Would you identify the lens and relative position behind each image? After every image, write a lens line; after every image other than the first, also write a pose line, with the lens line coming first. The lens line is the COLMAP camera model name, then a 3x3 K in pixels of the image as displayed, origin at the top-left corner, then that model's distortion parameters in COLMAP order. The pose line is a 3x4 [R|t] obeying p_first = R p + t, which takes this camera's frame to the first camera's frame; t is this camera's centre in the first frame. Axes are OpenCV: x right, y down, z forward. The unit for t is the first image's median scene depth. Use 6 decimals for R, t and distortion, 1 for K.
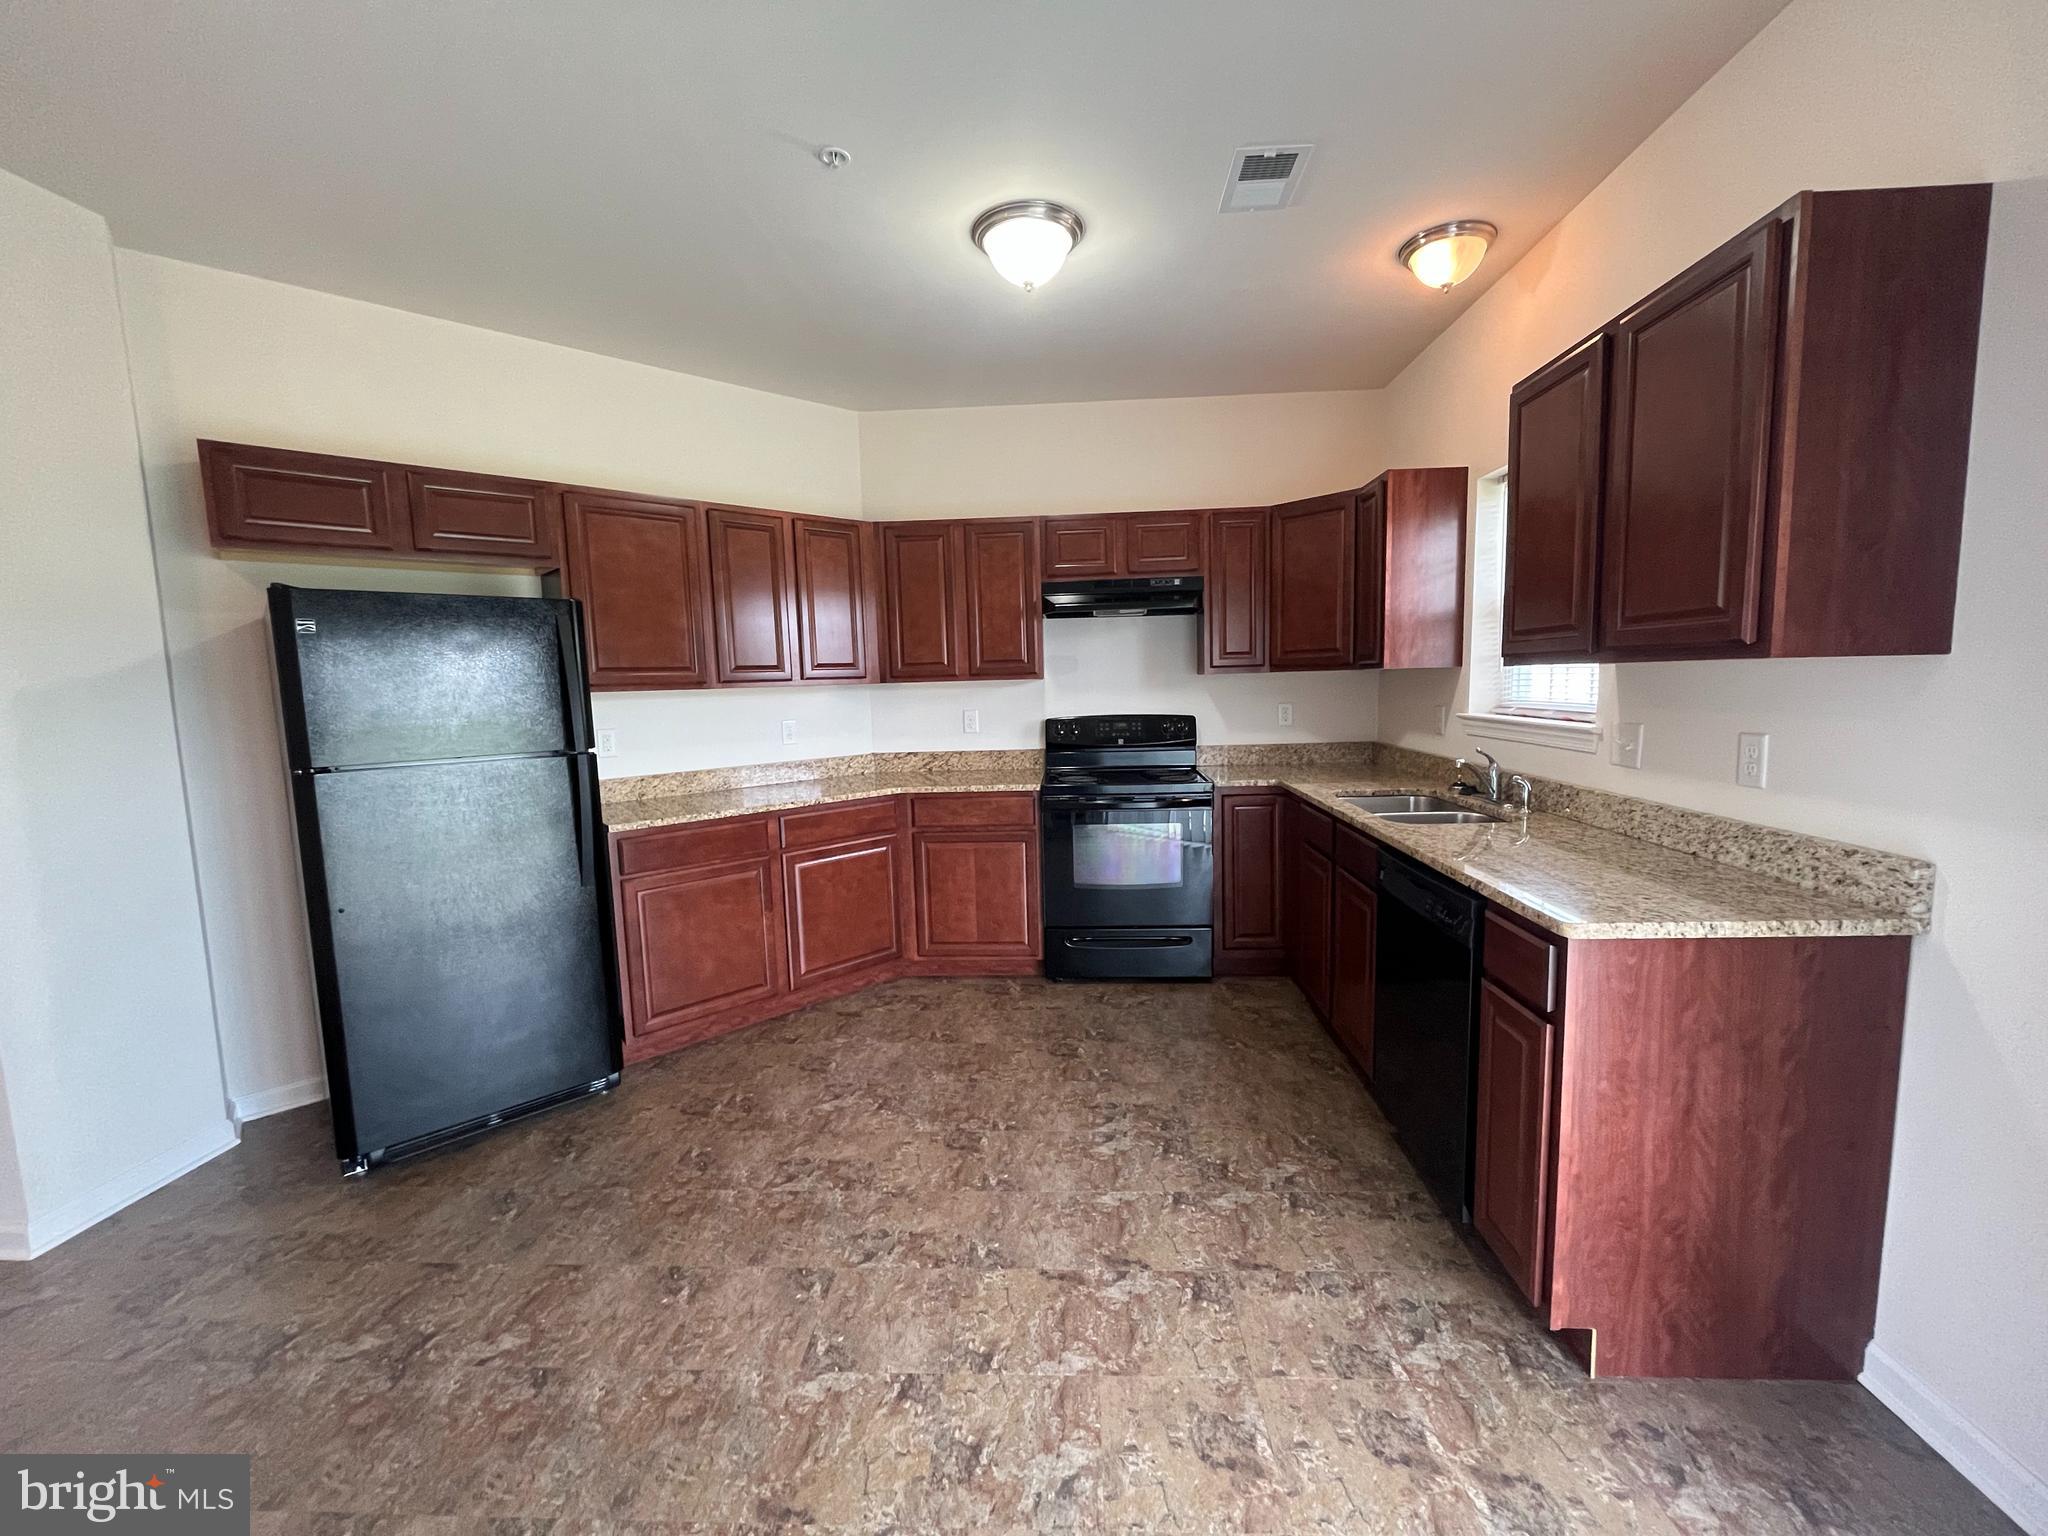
lens RADIAL K [[823.3, 0, 1034.7], [0, 823.3, 771.8], [0, 0, 1]] dist [-0.000414, -0.001743]
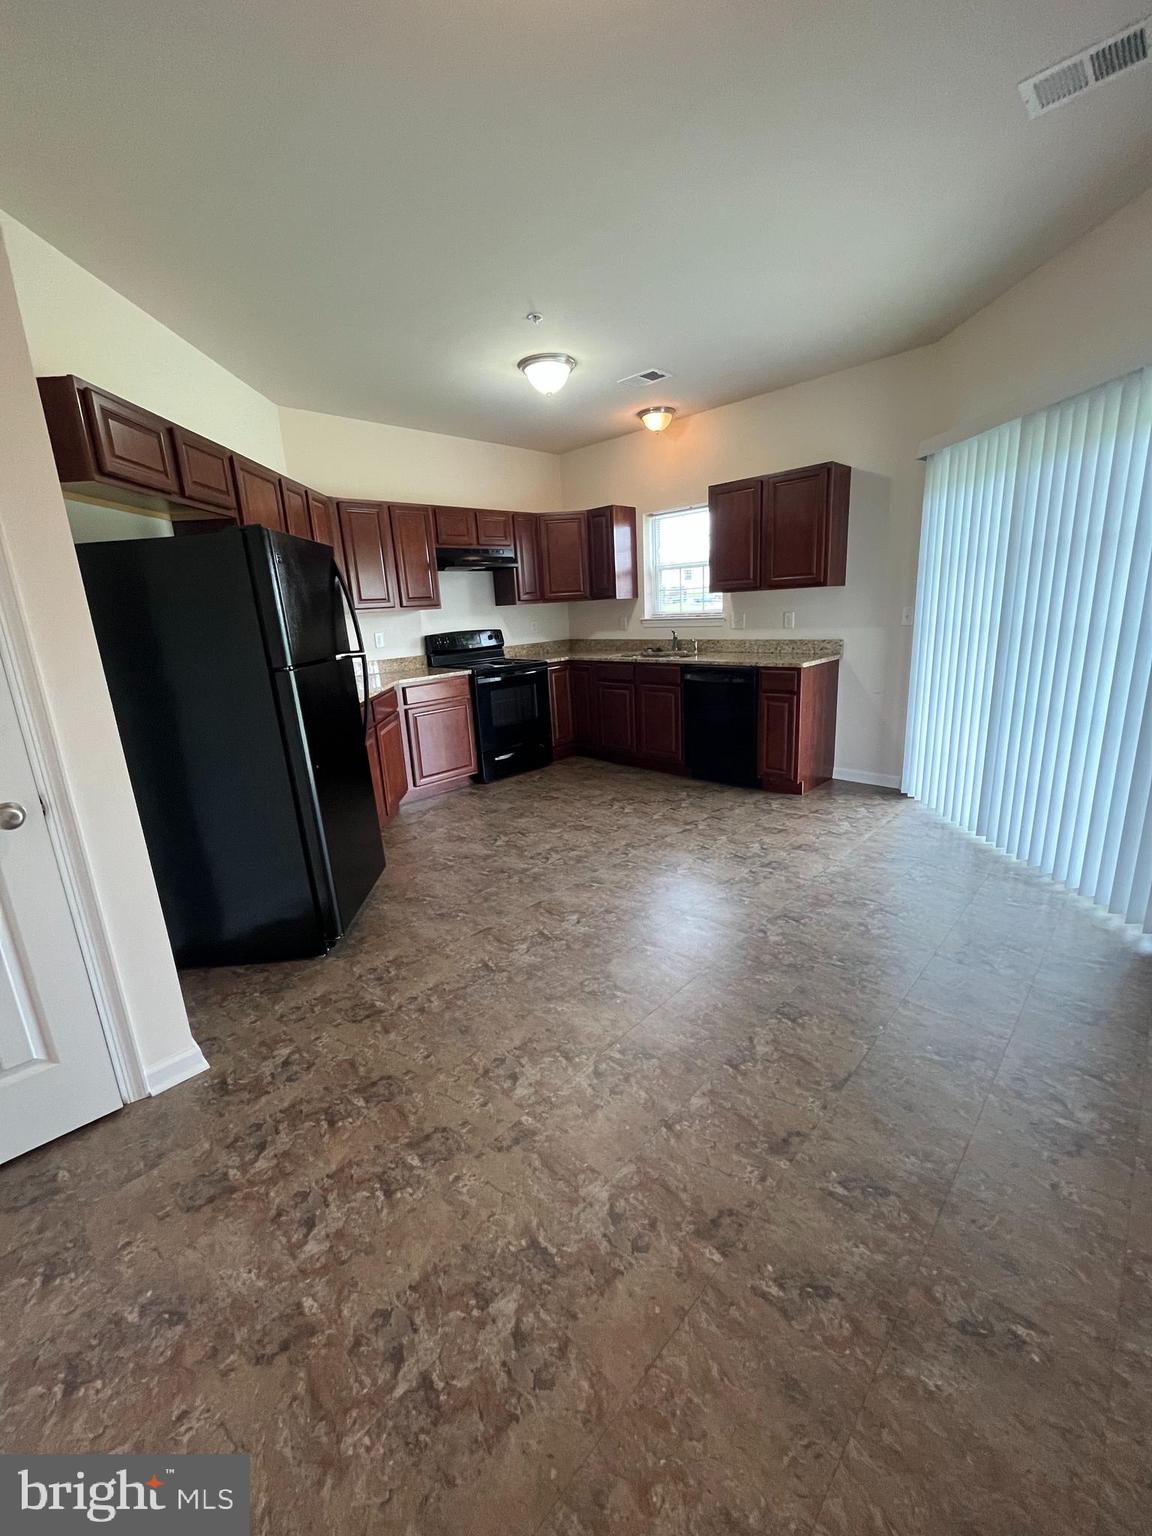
lens RADIAL K [[617.5, 0, 579.1], [0, 617.5, 757.4], [0, 0, 1]] dist [-0.000414, -0.001743]
pose [[0.659635, -0.189690, 0.727255, -1.289030], [0.118593, 0.981774, 0.148510, 0.046278], [-0.742171, -0.011715, 0.670108, -0.047642]]
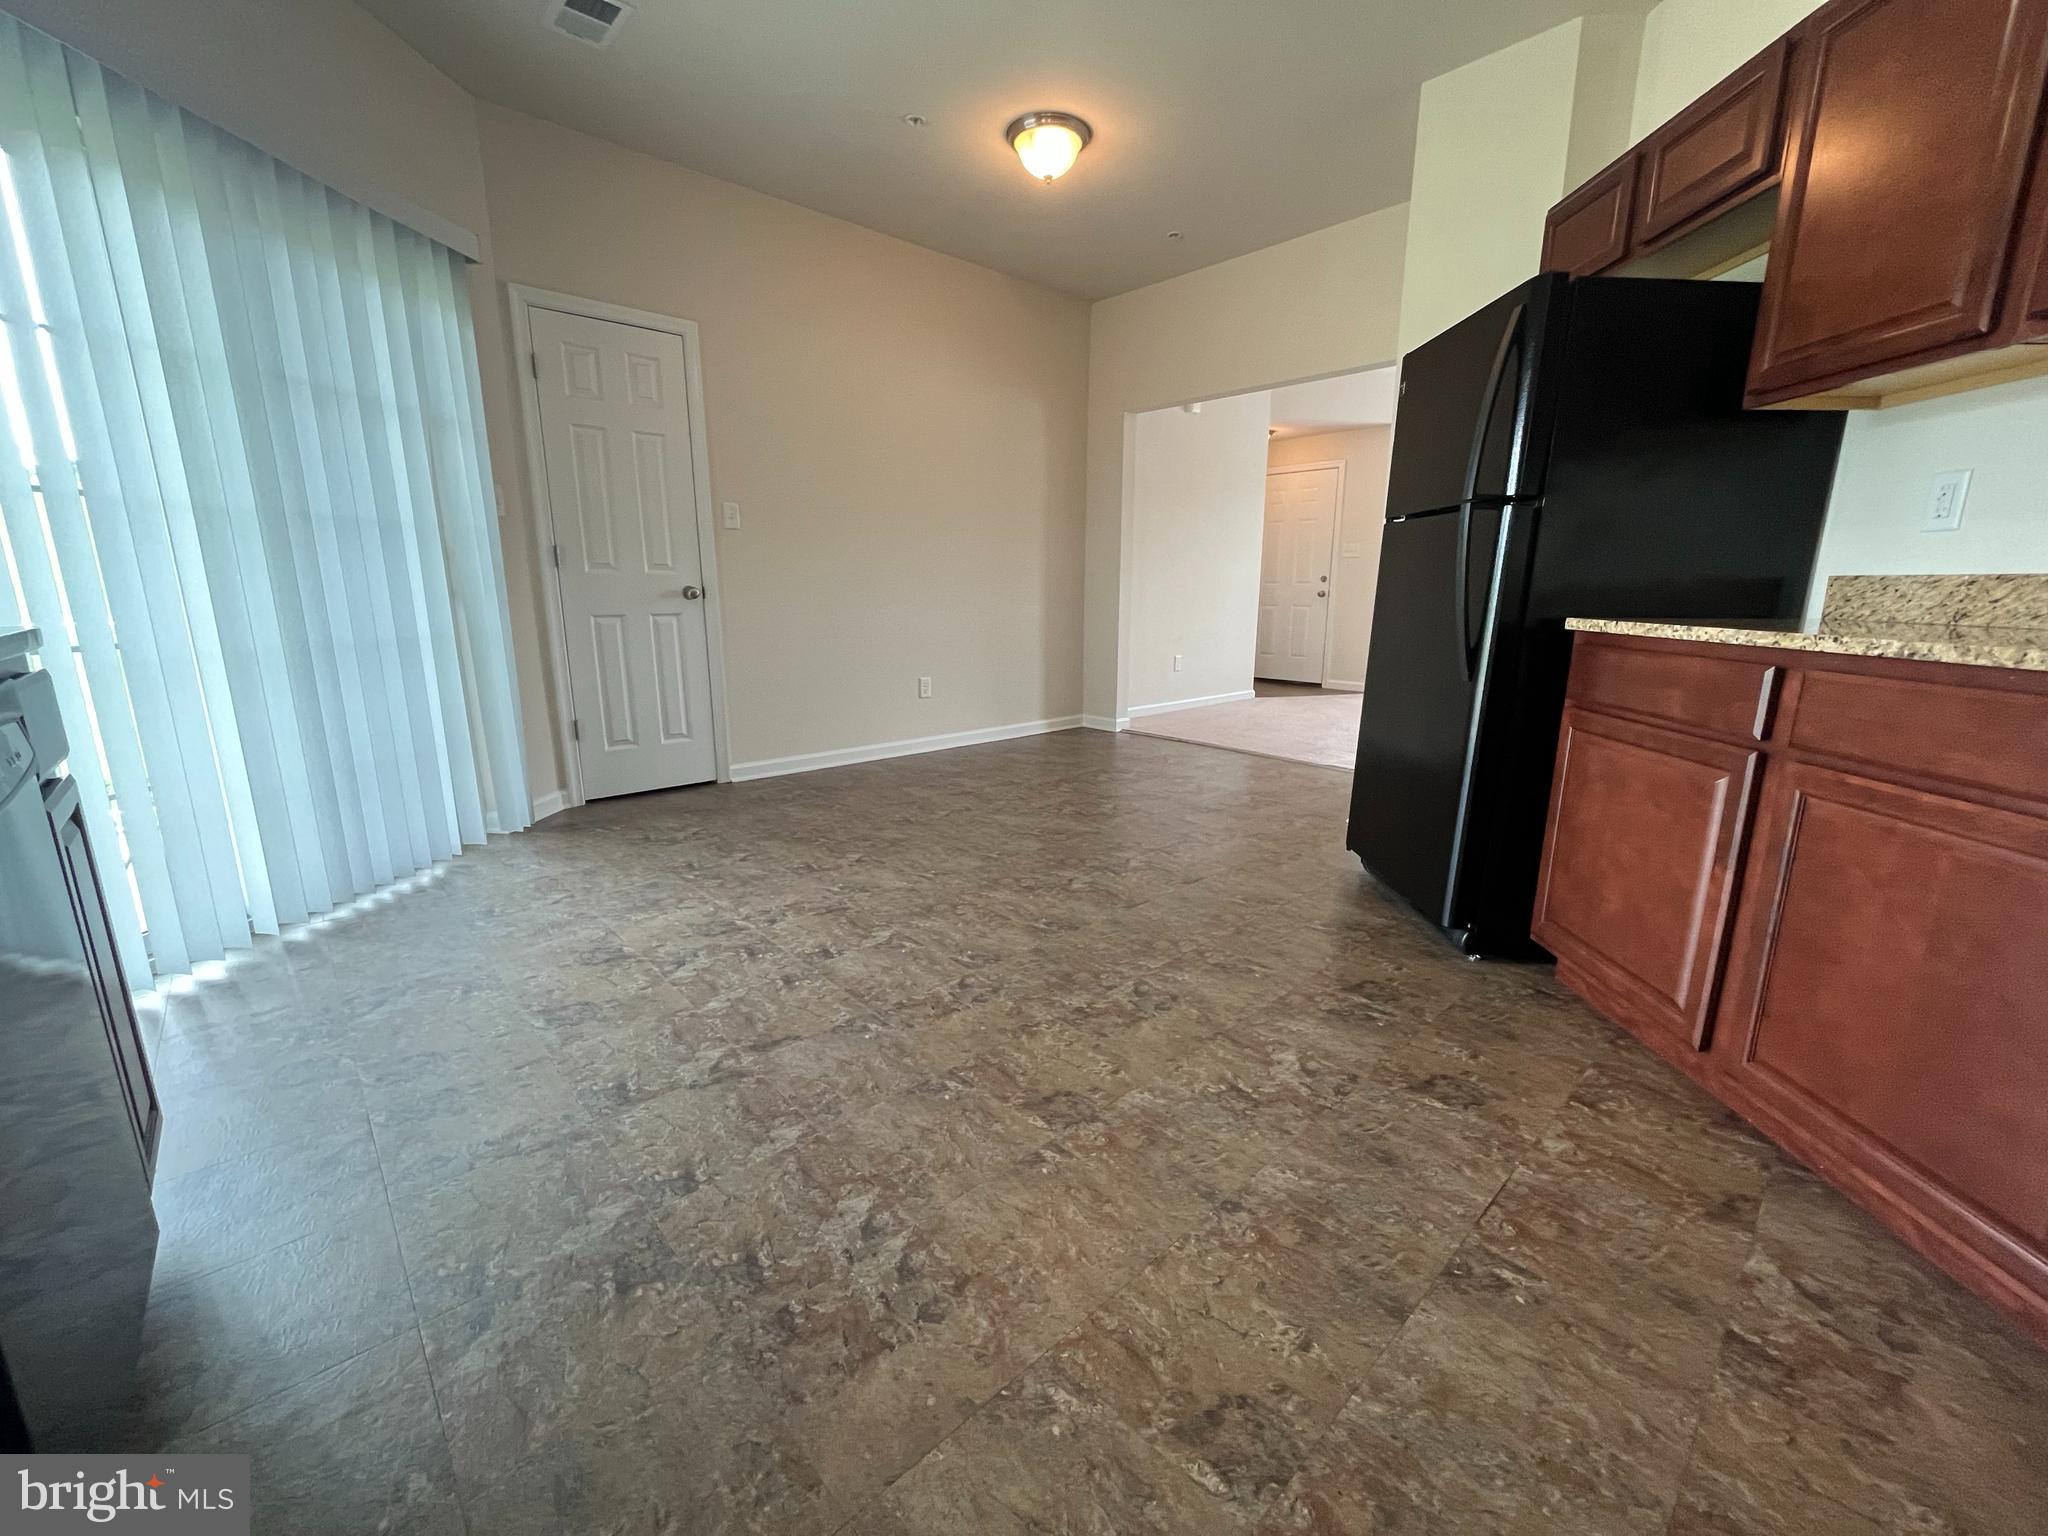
lens RADIAL K [[823.3, 0, 1034.7], [0, 823.3, 771.8], [0, 0, 1]] dist [-0.000414, -0.001743]
pose [[-0.698132, 0.181474, -0.692589, 0.351396], [-0.066535, 0.946714, 0.315128, 0.000434], [0.712871, 0.266082, -0.648857, 1.442170]]
